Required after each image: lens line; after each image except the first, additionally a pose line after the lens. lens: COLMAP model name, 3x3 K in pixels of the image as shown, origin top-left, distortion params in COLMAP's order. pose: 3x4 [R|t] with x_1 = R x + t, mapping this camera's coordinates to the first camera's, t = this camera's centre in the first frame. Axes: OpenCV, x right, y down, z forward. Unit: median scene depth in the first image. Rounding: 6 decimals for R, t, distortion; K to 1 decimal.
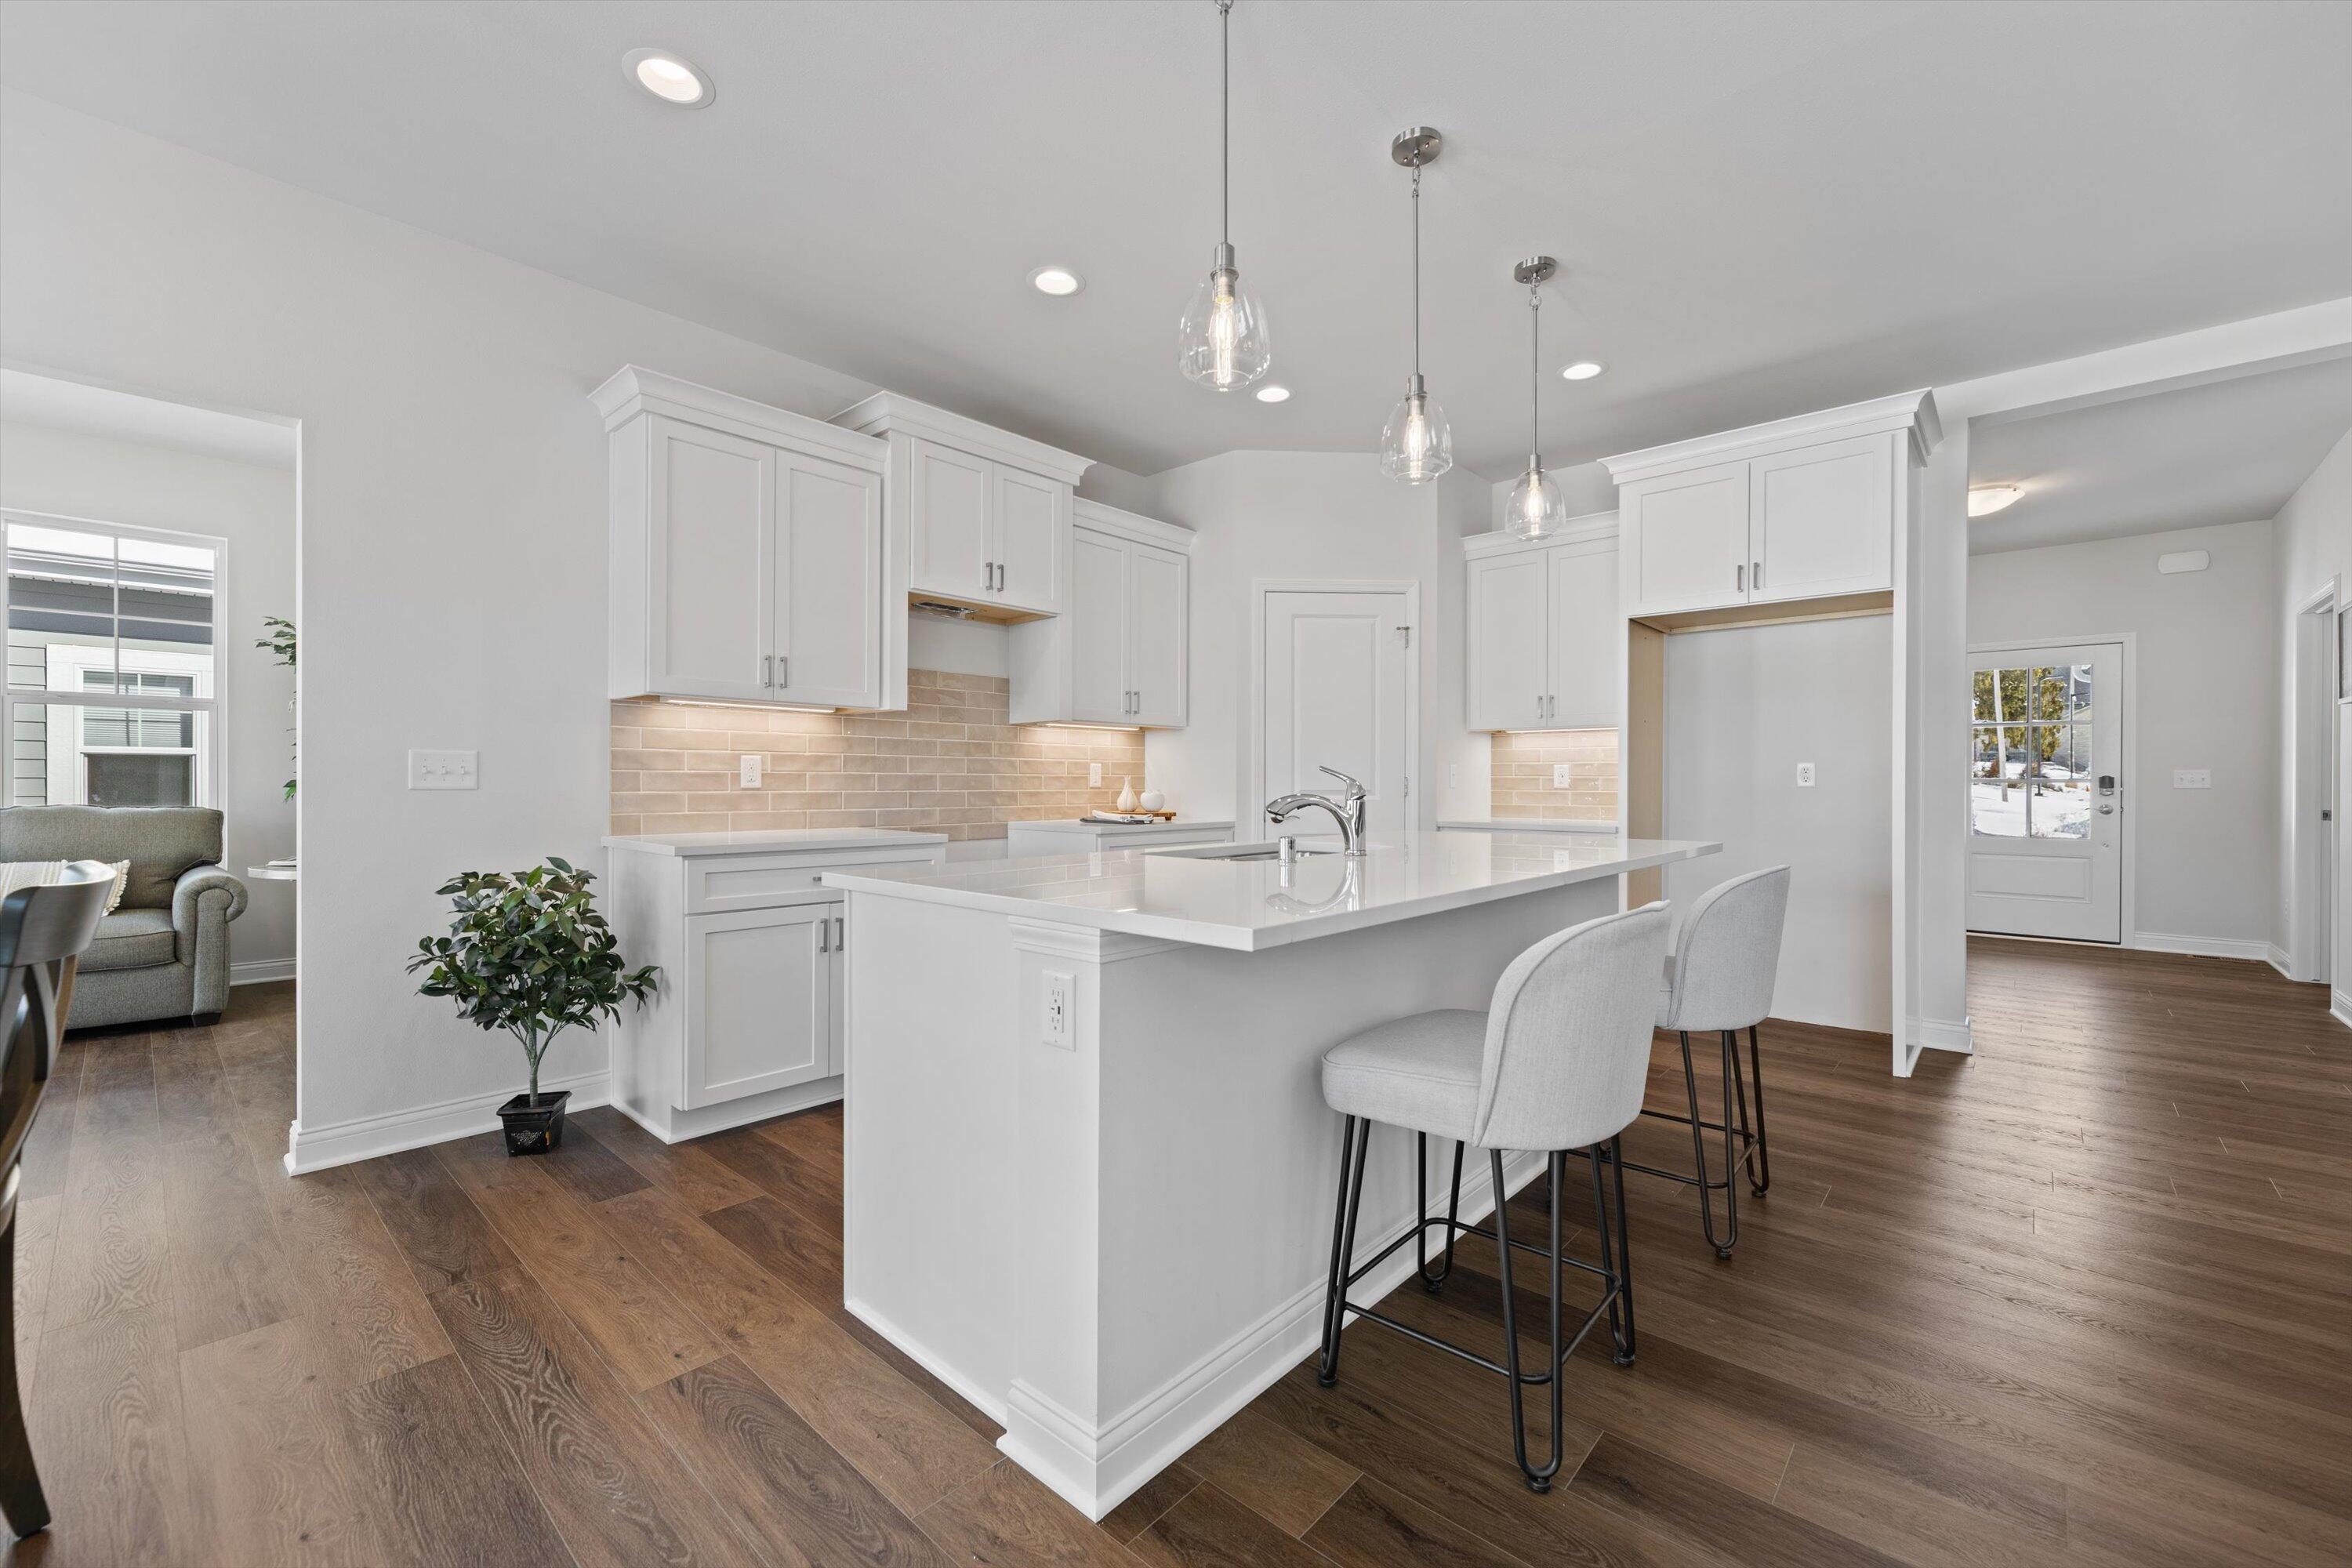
lens RADIAL K [[947.6, 0, 1168.4], [0, 947.6, 783.8], [0, 0, 1]] dist [-0.002031, -0.000233]
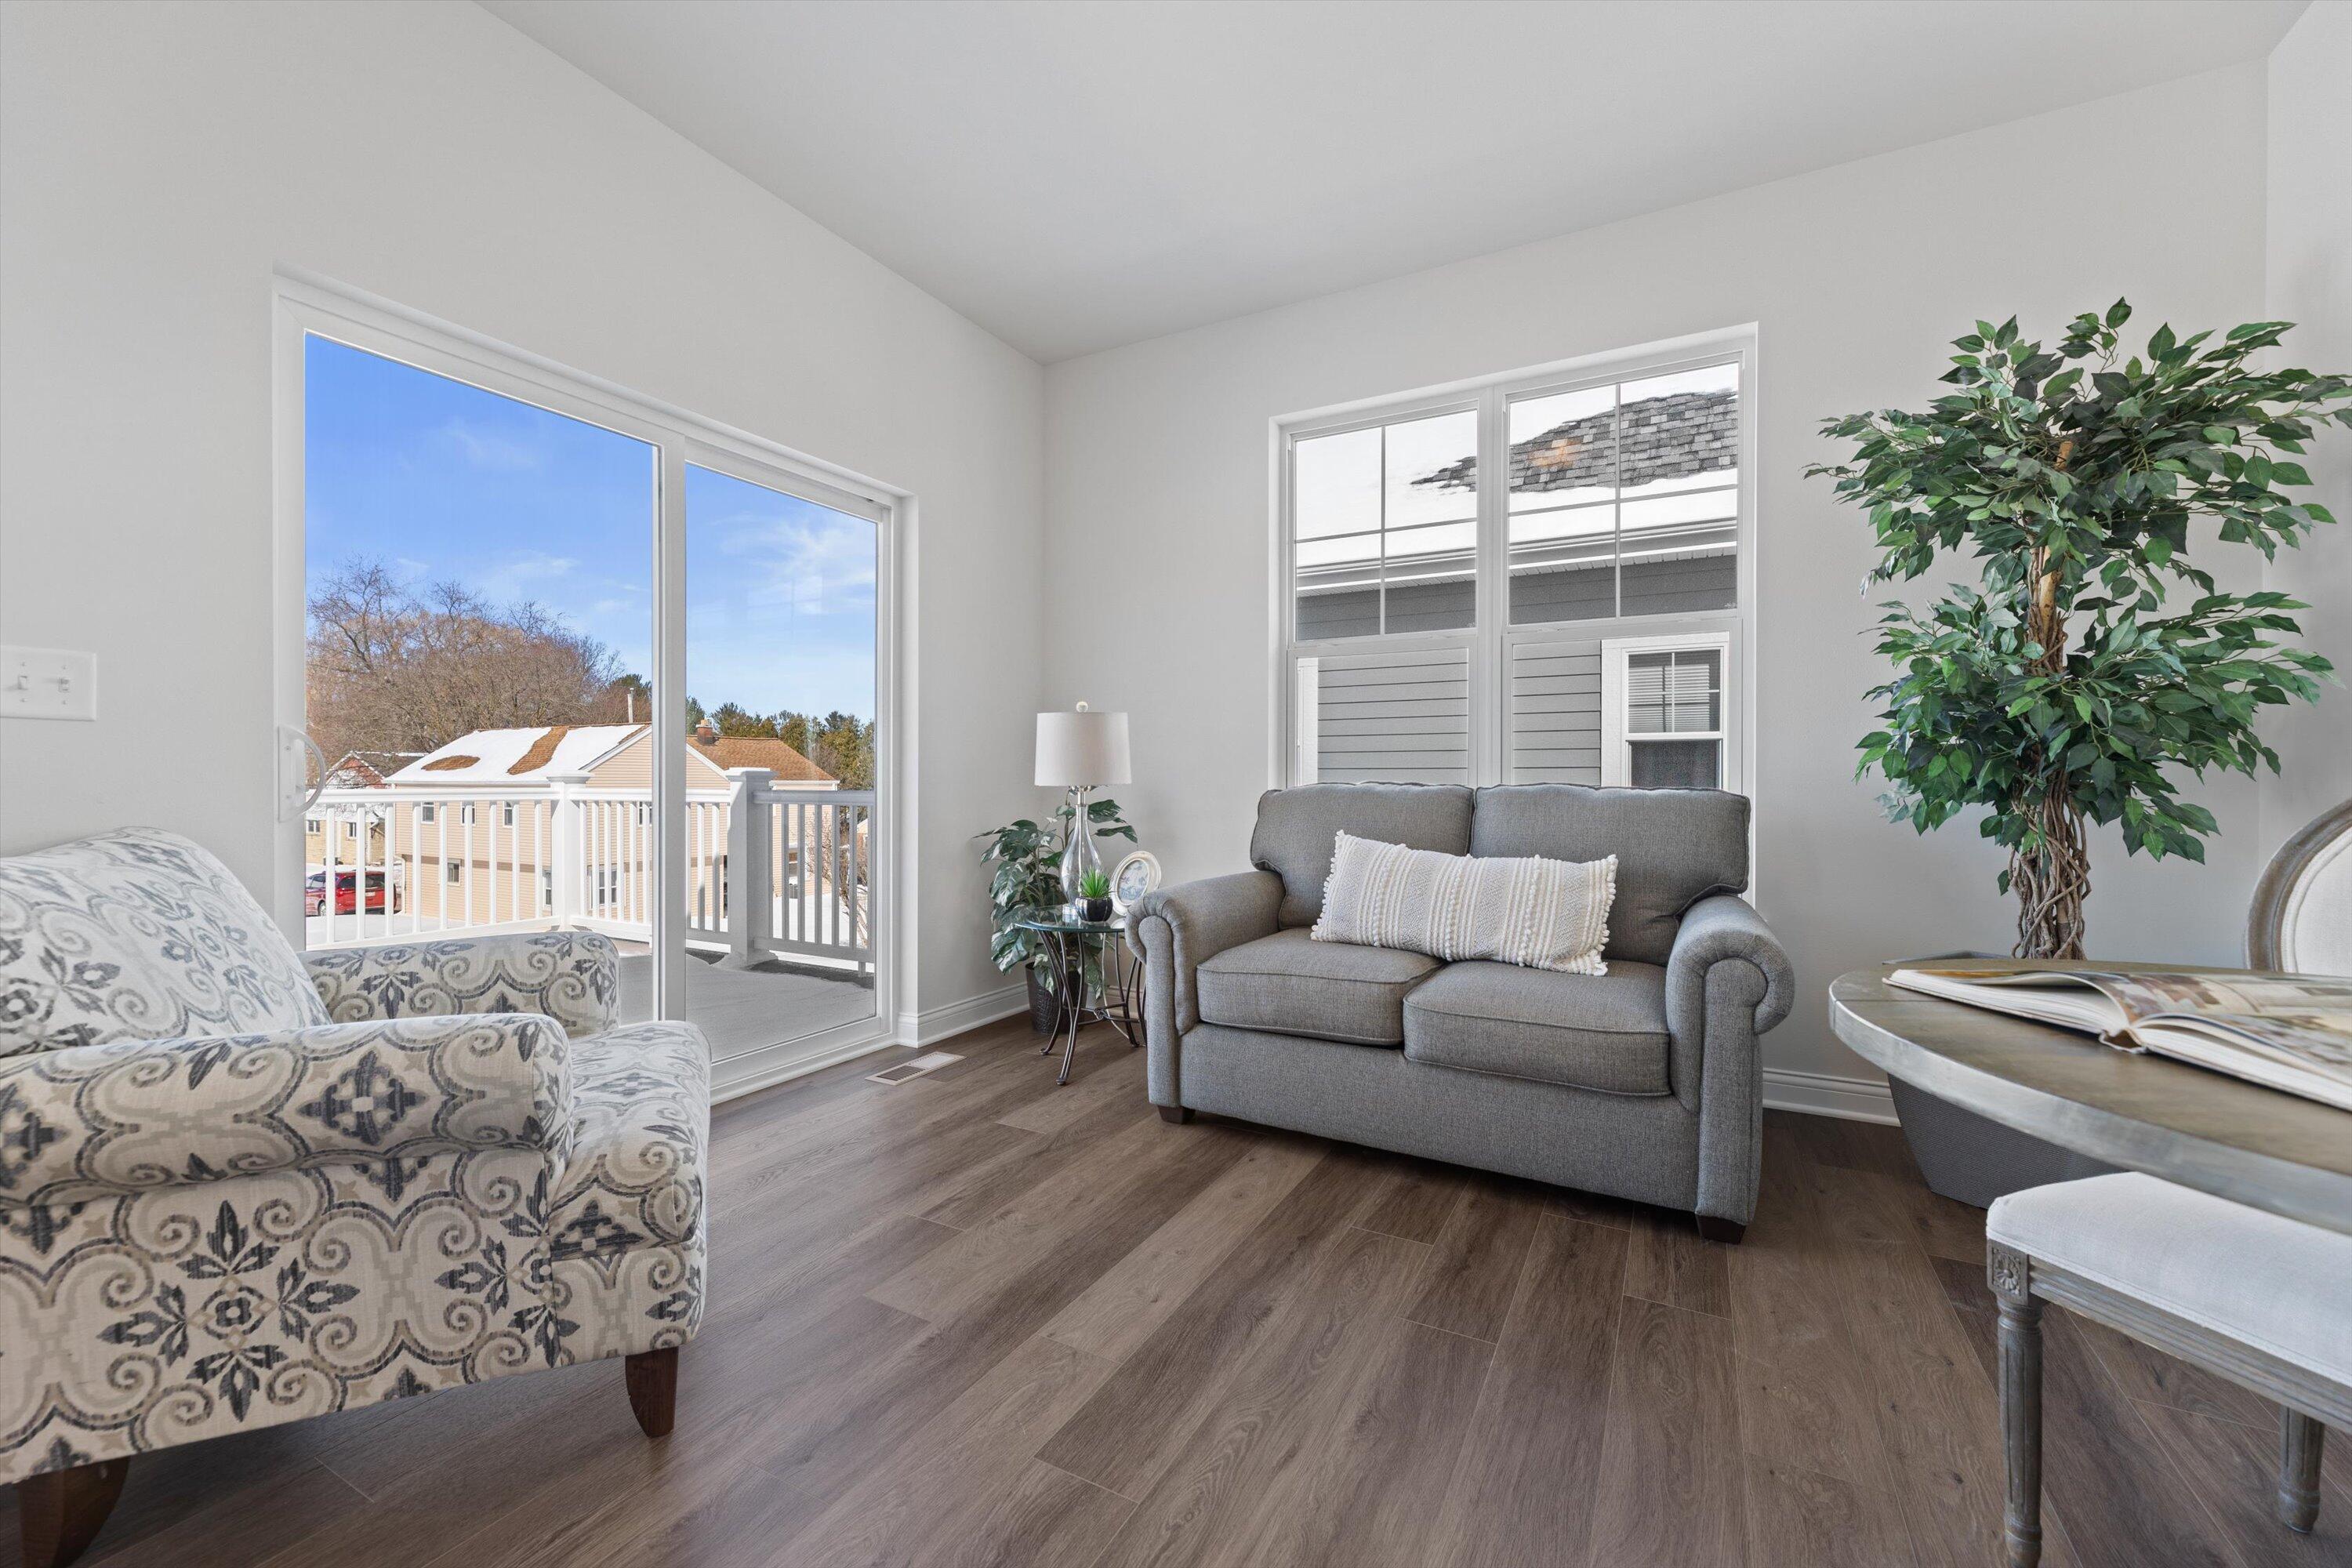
lens RADIAL K [[947.6, 0, 1168.4], [0, 947.6, 783.8], [0, 0, 1]] dist [-0.002031, -0.000233]
pose [[0.234670, 0.003098, -0.972070, -0.607509], [-0.002217, 0.999994, 0.002652, 0.022811], [0.972073, 0.001532, 0.234676, 0.605470]]
